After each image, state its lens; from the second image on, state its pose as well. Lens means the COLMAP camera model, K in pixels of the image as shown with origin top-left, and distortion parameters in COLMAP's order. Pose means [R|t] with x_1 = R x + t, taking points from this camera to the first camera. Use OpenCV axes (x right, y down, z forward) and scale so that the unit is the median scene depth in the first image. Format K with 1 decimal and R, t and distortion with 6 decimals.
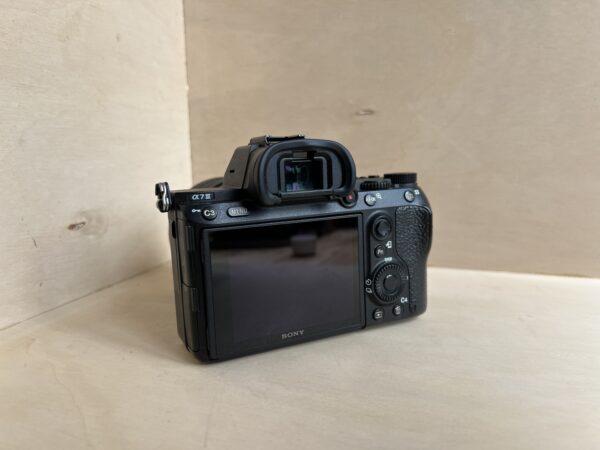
lens RADIAL K [[472.7, 0, 299.3], [0, 472.7, 230.2], [0, 0, 1]] dist [0.009376, -0.039552]
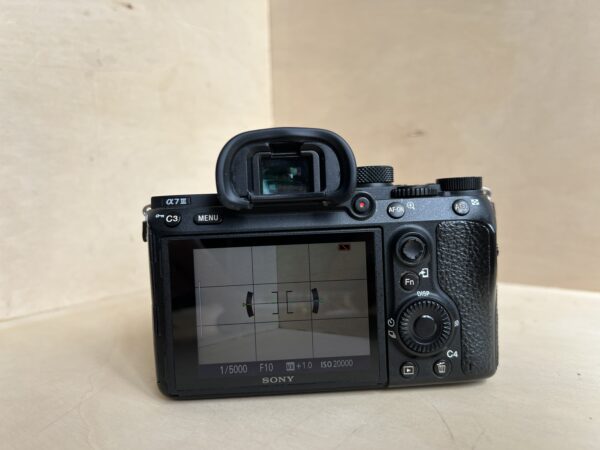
lens RADIAL K [[472.7, 0, 298.0], [0, 472.7, 228.0], [0, 0, 1]] dist [0.009376, -0.039552]
pose [[0.945035, 0.013697, -0.326682, 0.274290], [-0.040635, 0.996296, -0.075778, 0.066997], [0.324434, 0.084888, 0.942092, -0.099561]]
